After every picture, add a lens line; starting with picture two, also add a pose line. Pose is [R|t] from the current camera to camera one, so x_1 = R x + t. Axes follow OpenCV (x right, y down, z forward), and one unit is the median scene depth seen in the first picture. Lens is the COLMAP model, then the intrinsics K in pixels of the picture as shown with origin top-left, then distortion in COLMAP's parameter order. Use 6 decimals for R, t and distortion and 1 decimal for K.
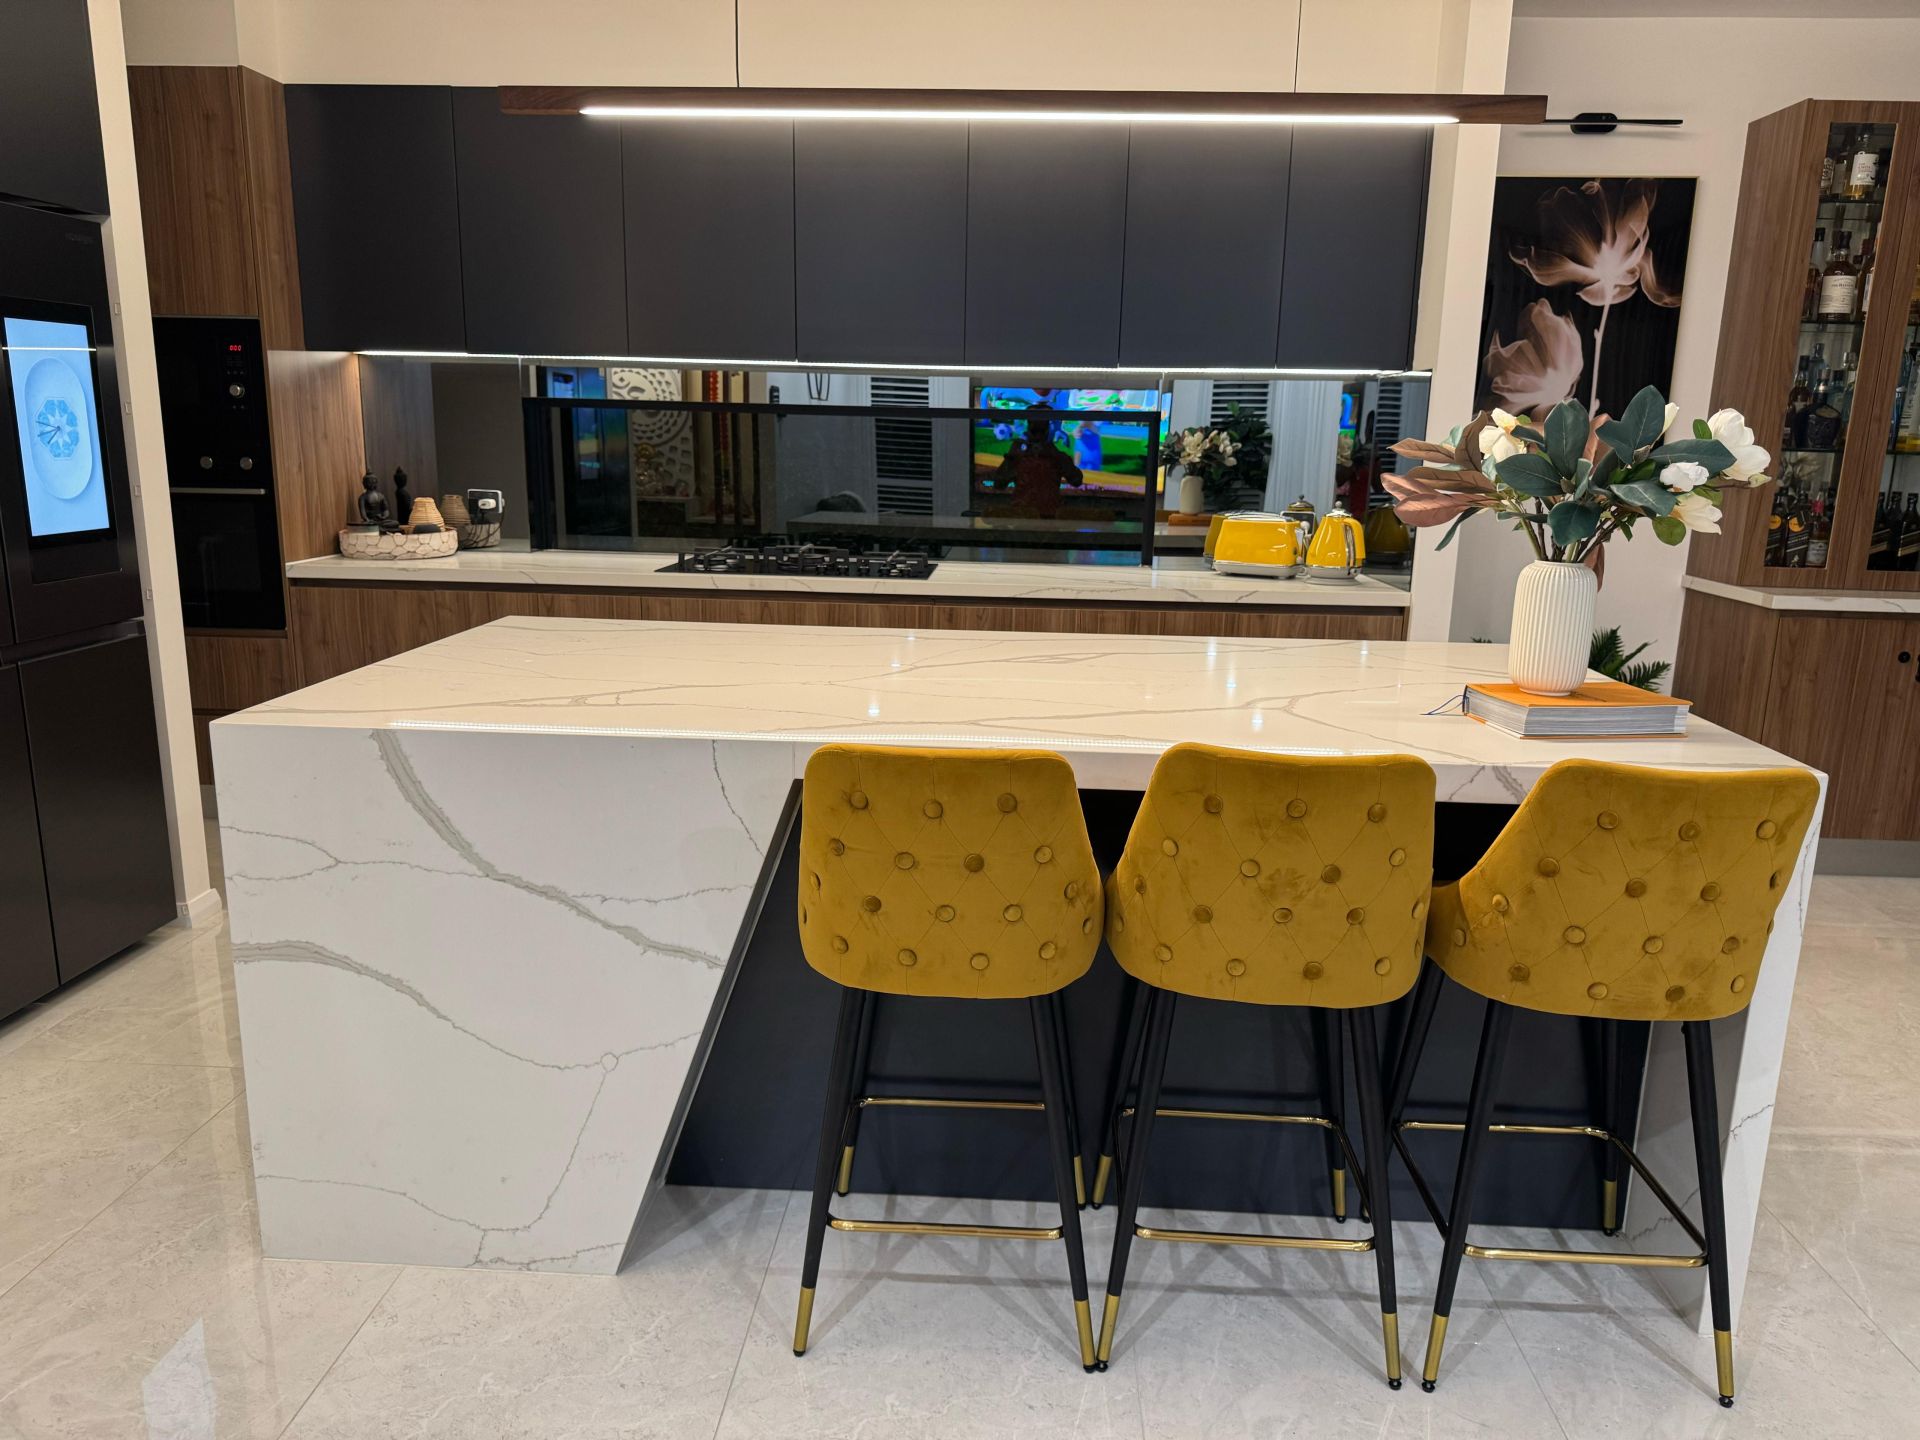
lens RADIAL K [[1373.5, 0, 958.6], [0, 1373.5, 728.0], [0, 0, 1]] dist [0.042728, -0.056545]
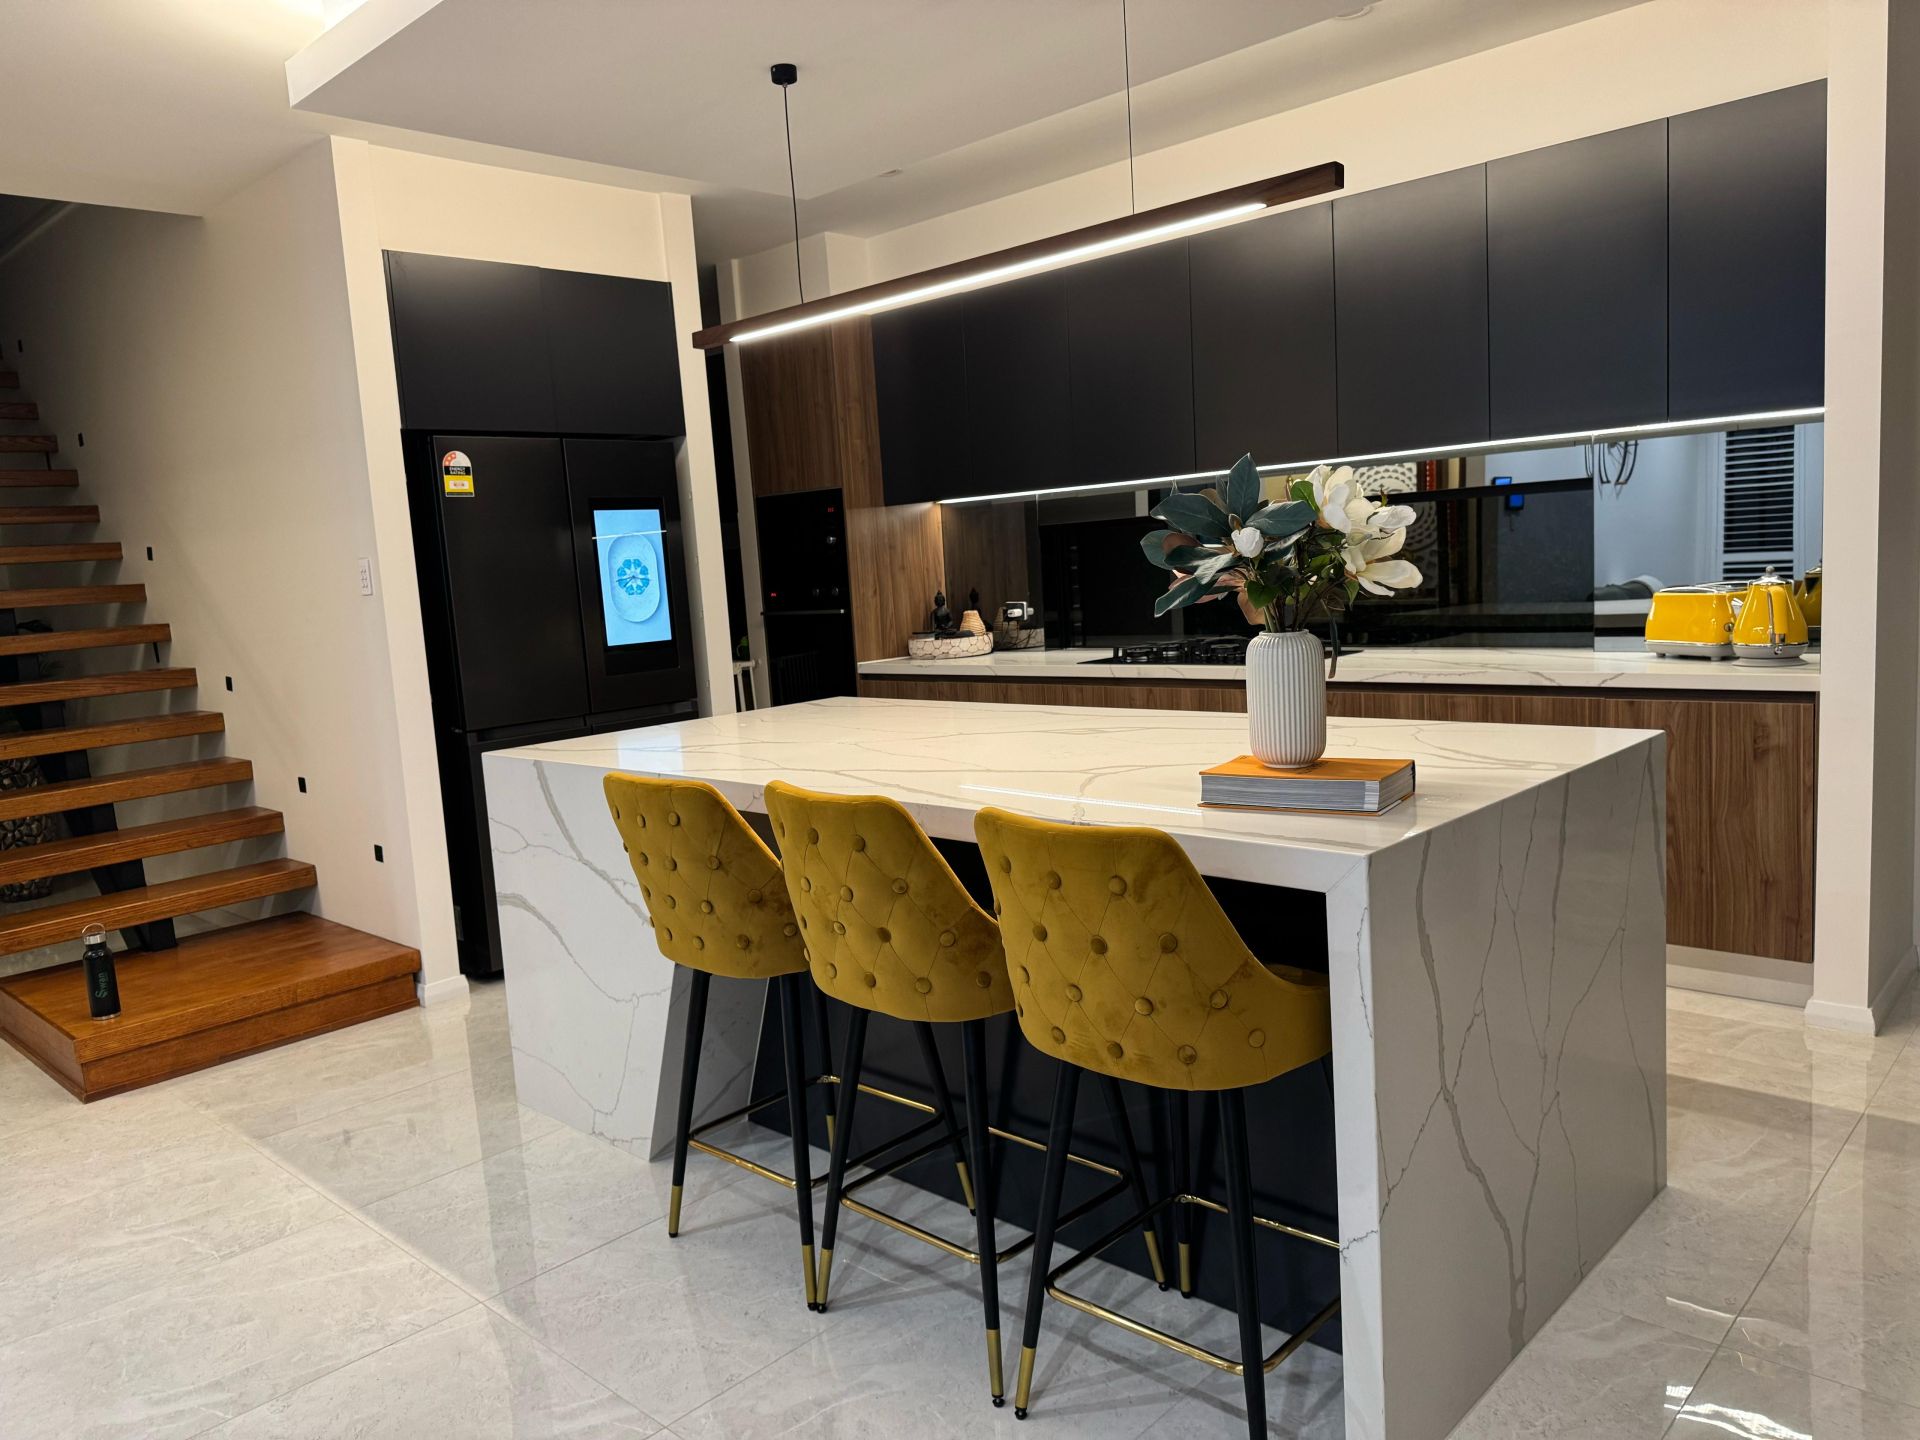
lens RADIAL K [[1361.3, 0, 953.8], [0, 1361.3, 716.9], [0, 0, 1]] dist [0.039420, -0.054522]
pose [[0.754288, 0.008347, -0.656491, 0.444546], [-0.063577, 0.996149, -0.060383, 0.007355], [0.653459, 0.087284, 0.751913, 0.064402]]
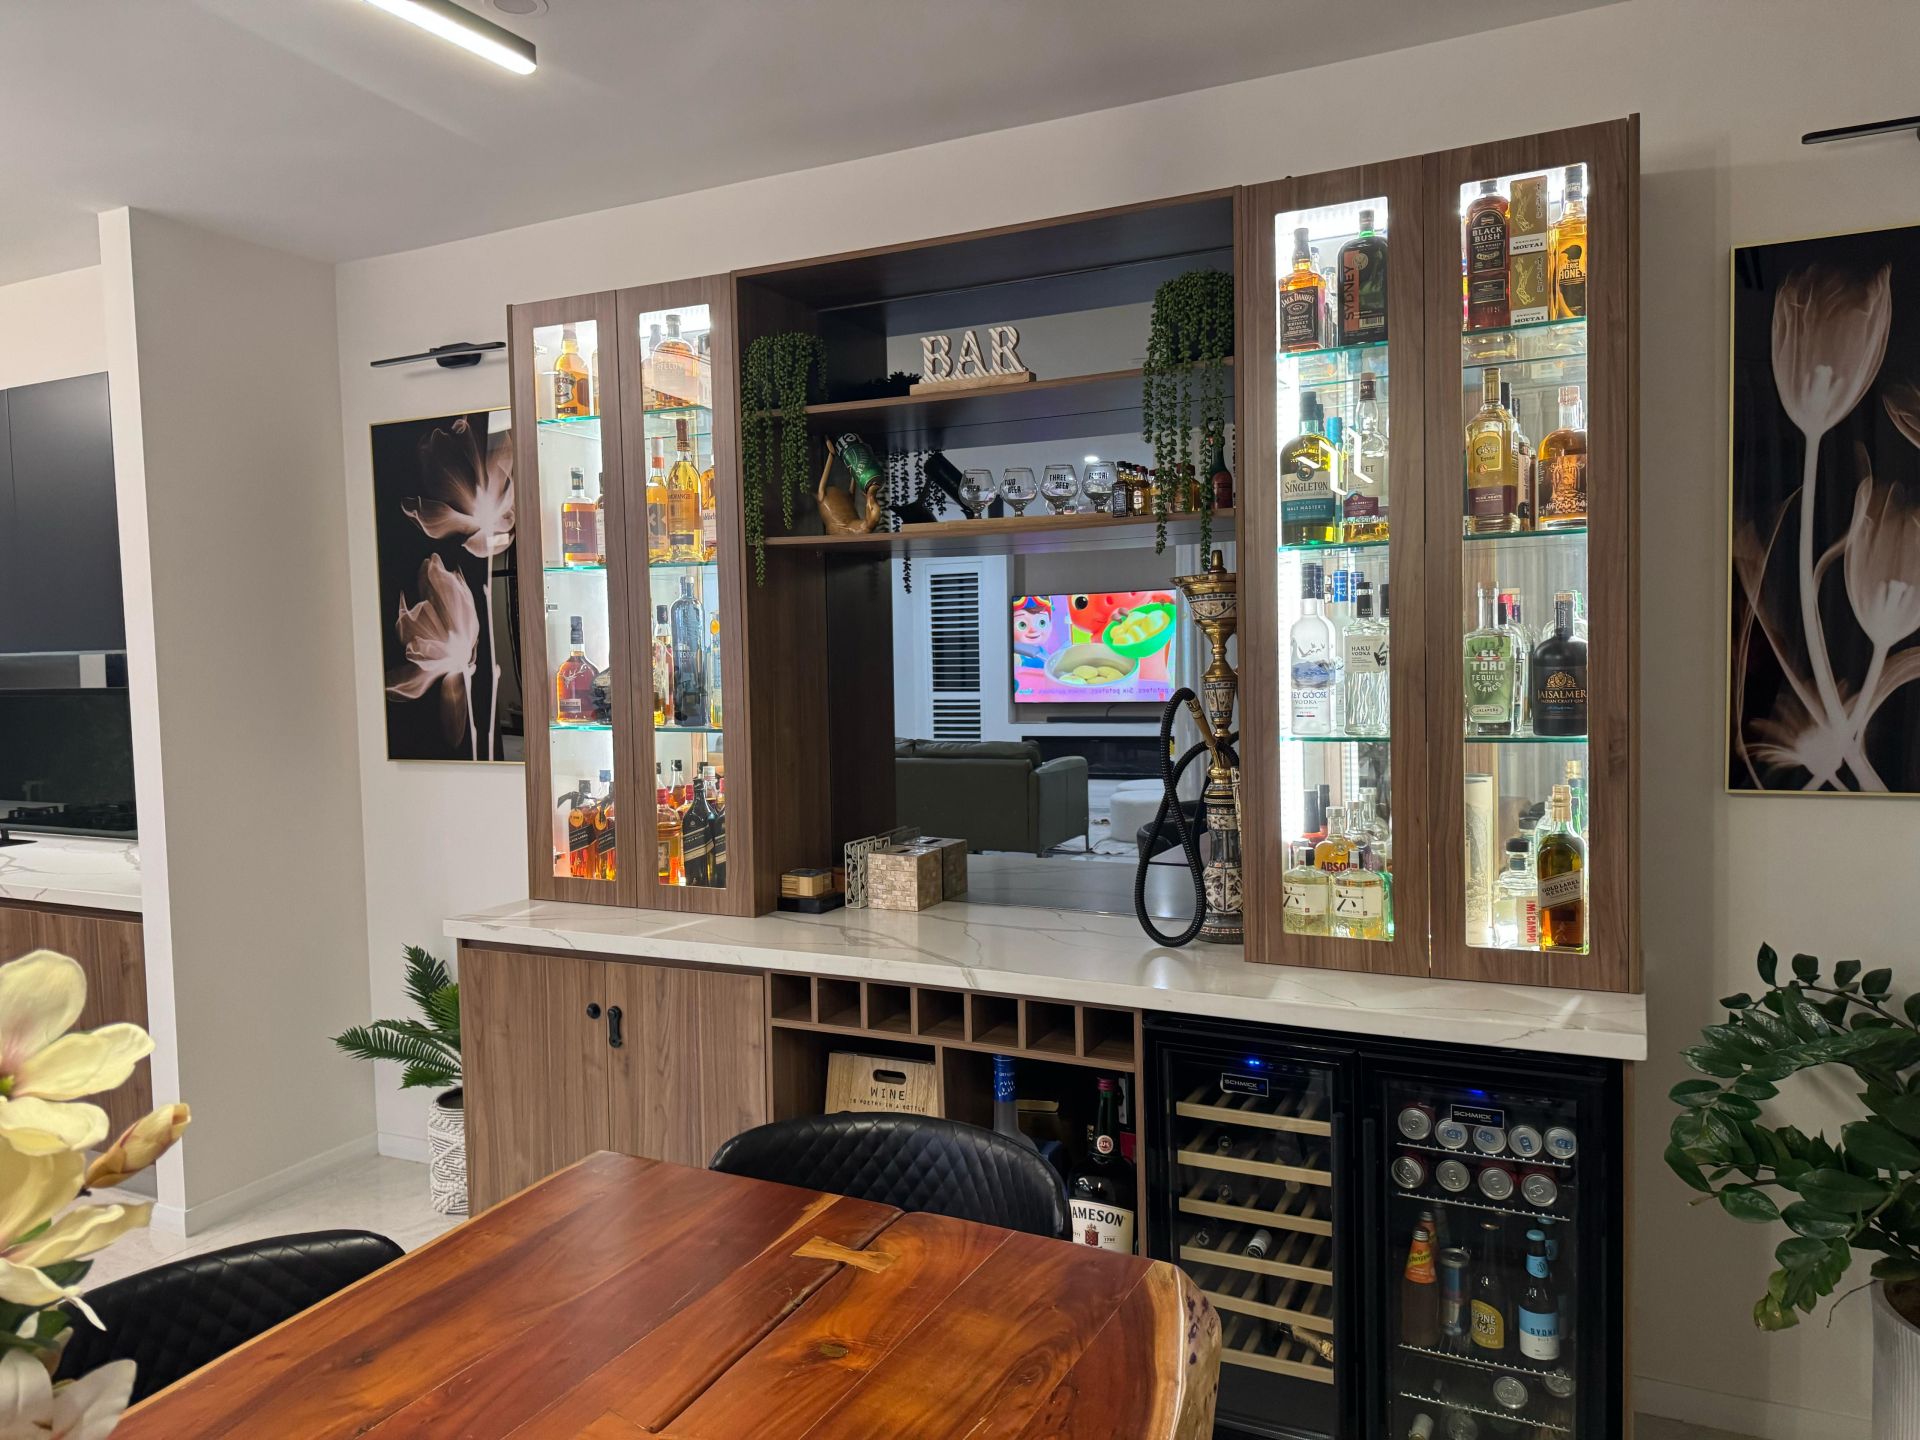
lens RADIAL K [[1361.3, 0, 953.8], [0, 1361.3, 716.9], [0, 0, 1]] dist [0.039420, -0.054522]
pose [[0.915691, -0.021128, -0.401327, 1.076624], [-0.038205, 0.989518, -0.139265, -0.104989], [0.400062, 0.142857, 0.905286, 0.378828]]
